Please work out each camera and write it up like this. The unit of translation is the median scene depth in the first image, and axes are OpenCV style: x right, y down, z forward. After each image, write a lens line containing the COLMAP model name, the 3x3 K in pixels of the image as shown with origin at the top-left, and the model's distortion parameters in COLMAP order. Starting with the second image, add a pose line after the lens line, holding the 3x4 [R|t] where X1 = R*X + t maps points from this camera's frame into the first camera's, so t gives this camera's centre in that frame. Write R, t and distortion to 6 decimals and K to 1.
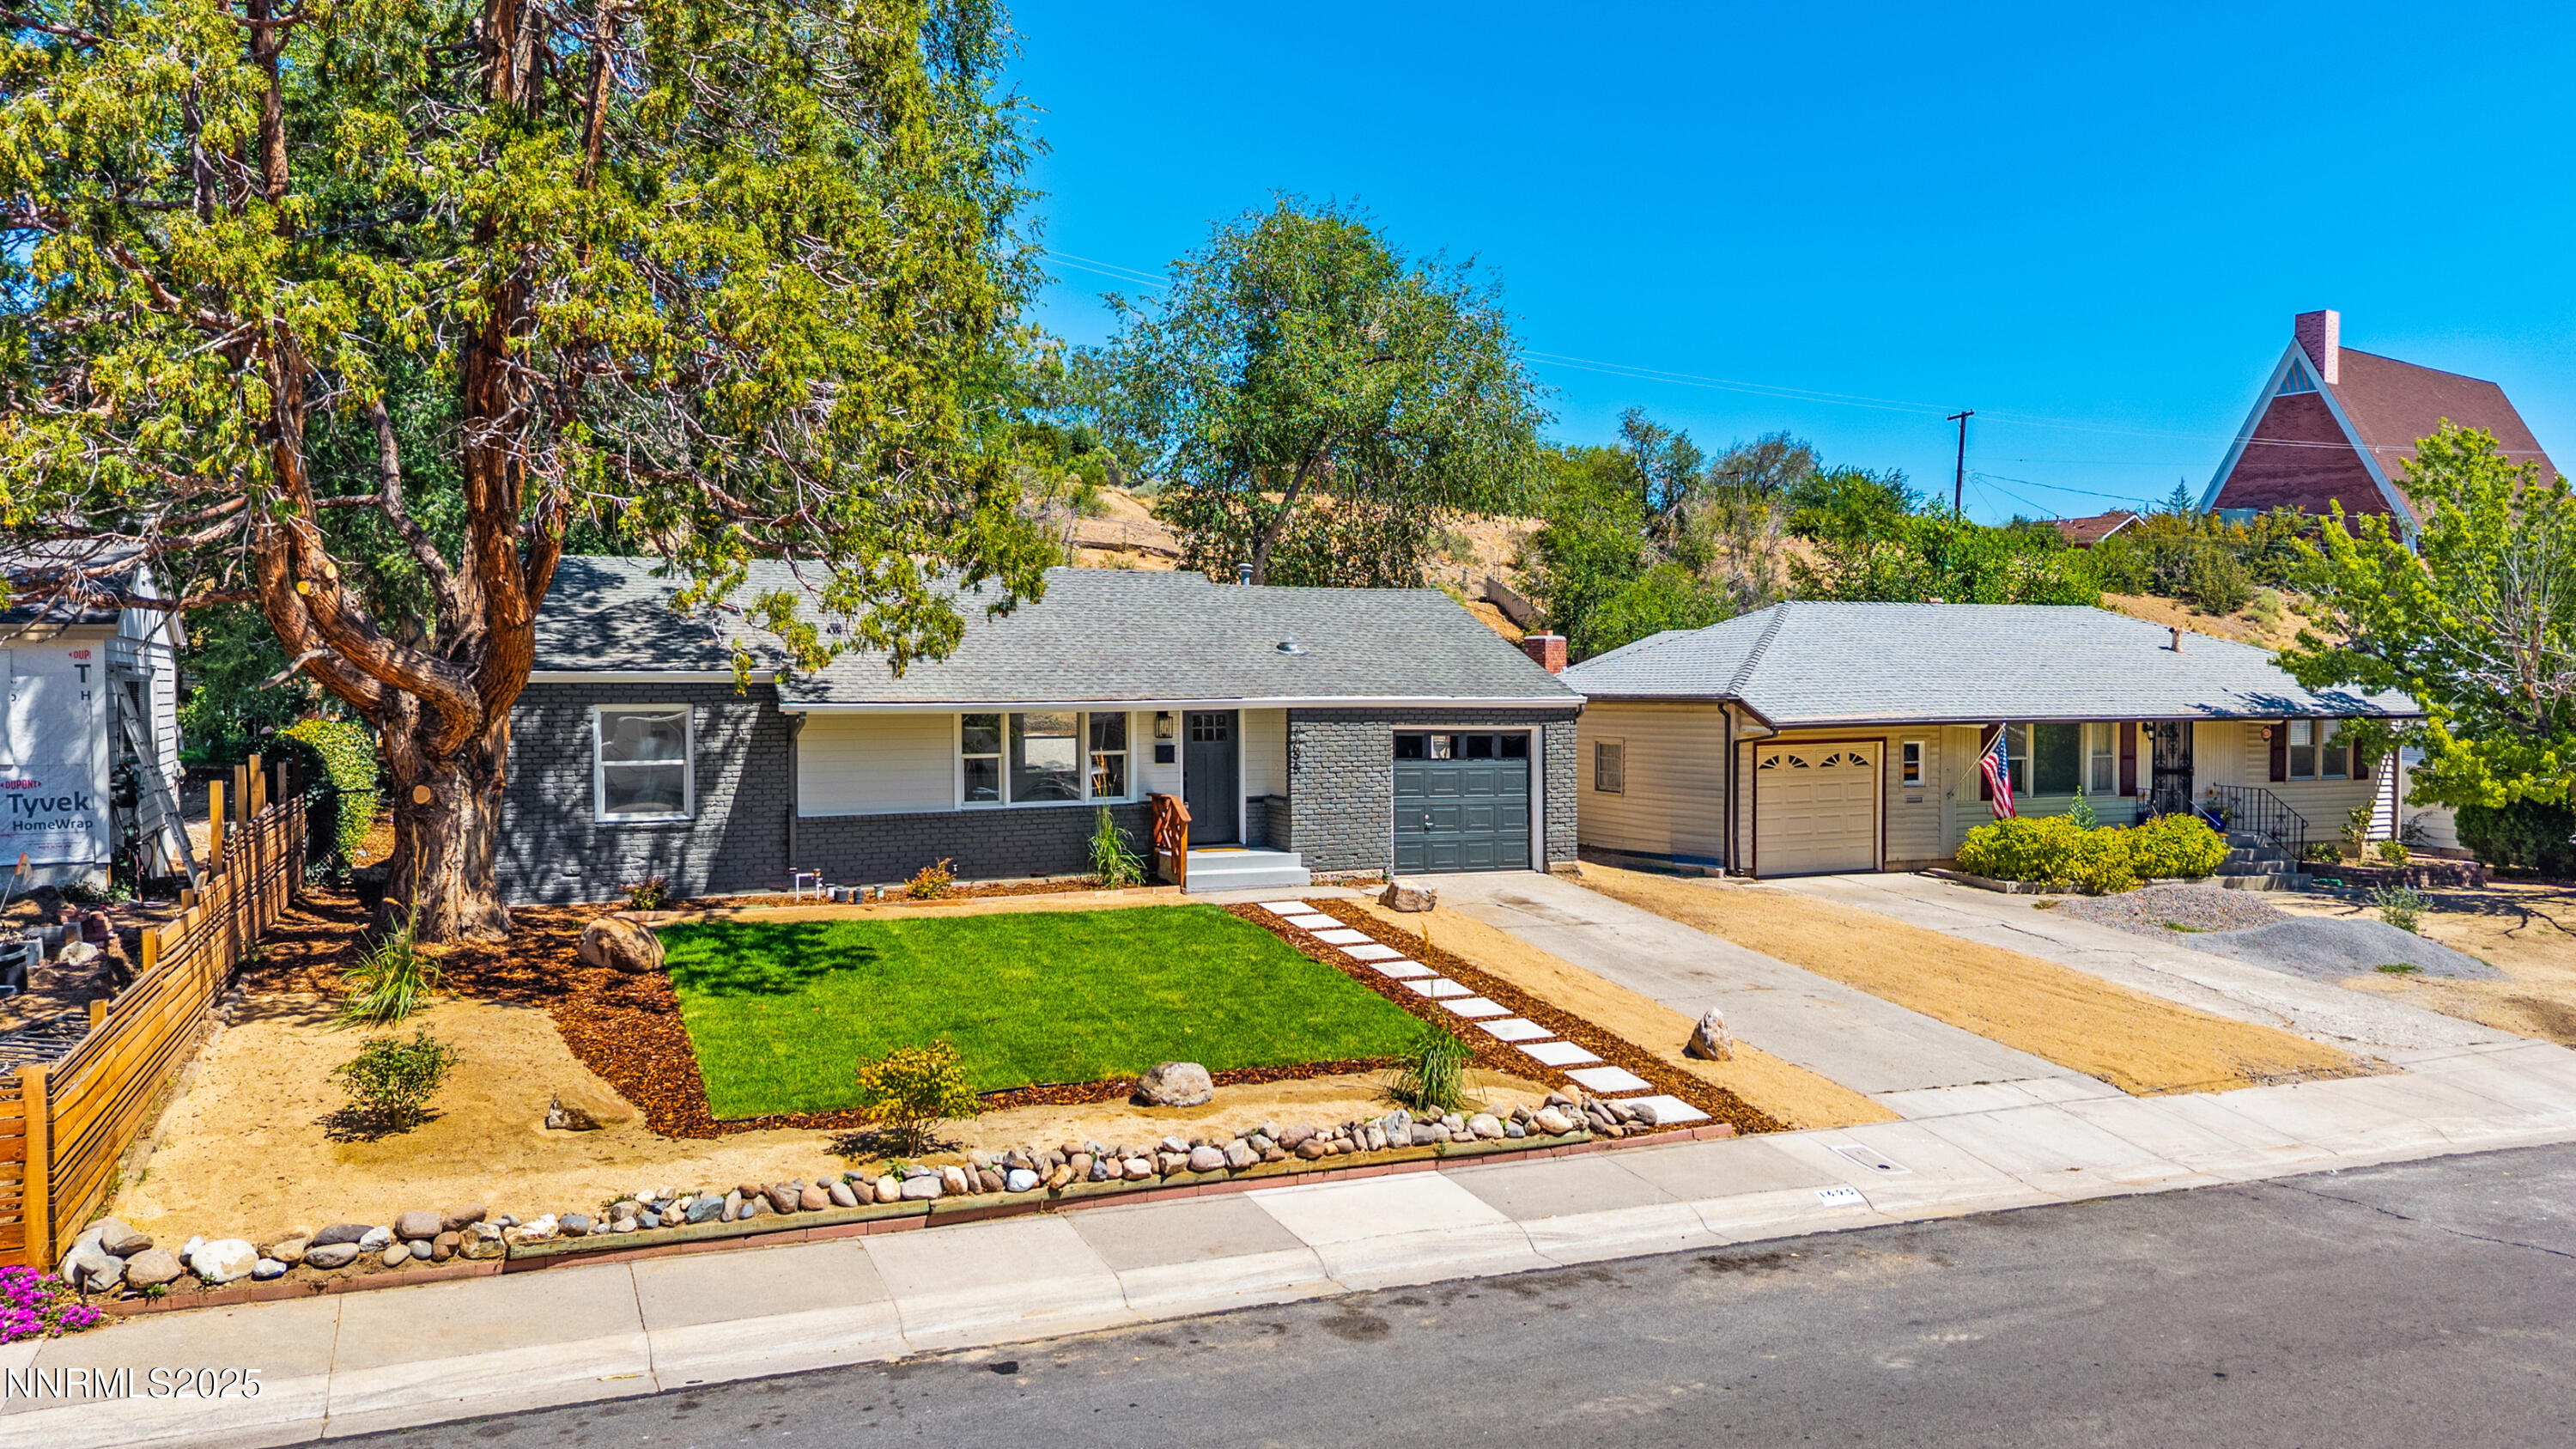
lens RADIAL K [[1730.6, 0, 1341.3], [0, 1730.6, 723.4], [0, 0, 1]] dist [0.025558, -0.018673]
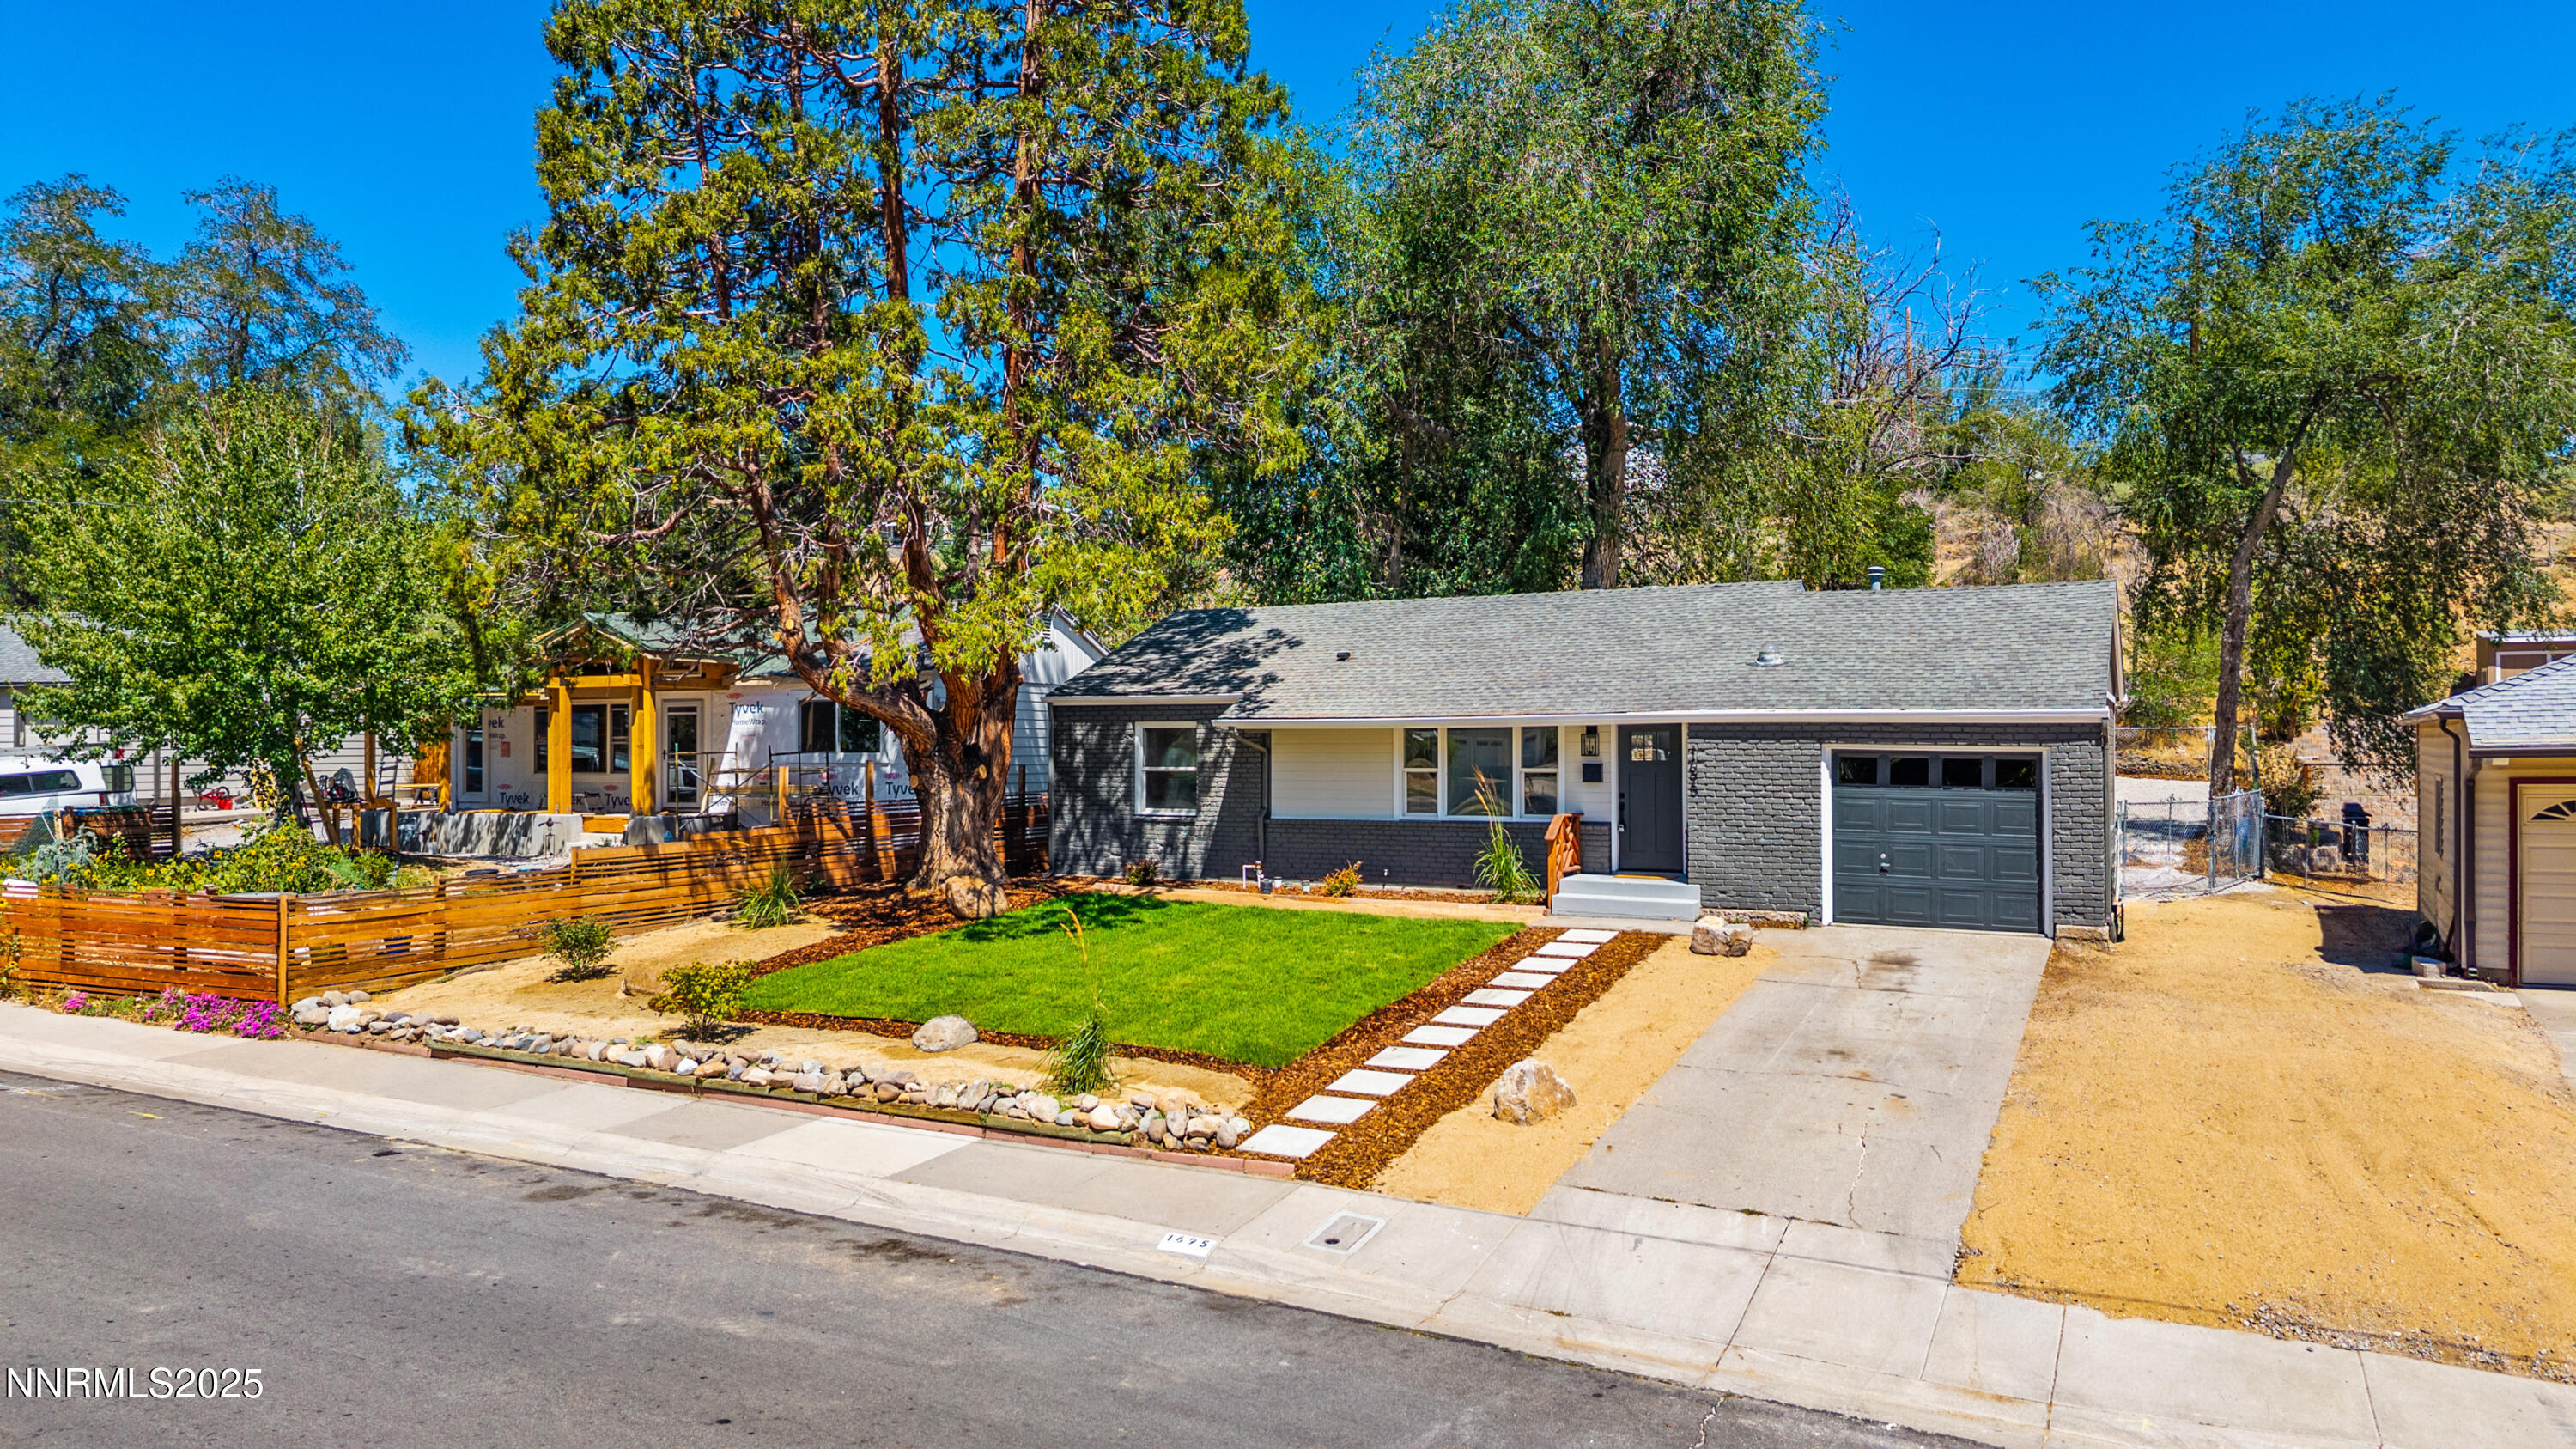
lens RADIAL K [[1730.6, 0, 1341.3], [0, 1730.6, 723.4], [0, 0, 1]] dist [0.025558, -0.018673]
pose [[0.632256, -0.008182, -0.774716, 0.952327], [-0.015866, 0.999598, -0.023506, 0.025416], [0.774597, 0.027153, 0.631872, 0.464613]]
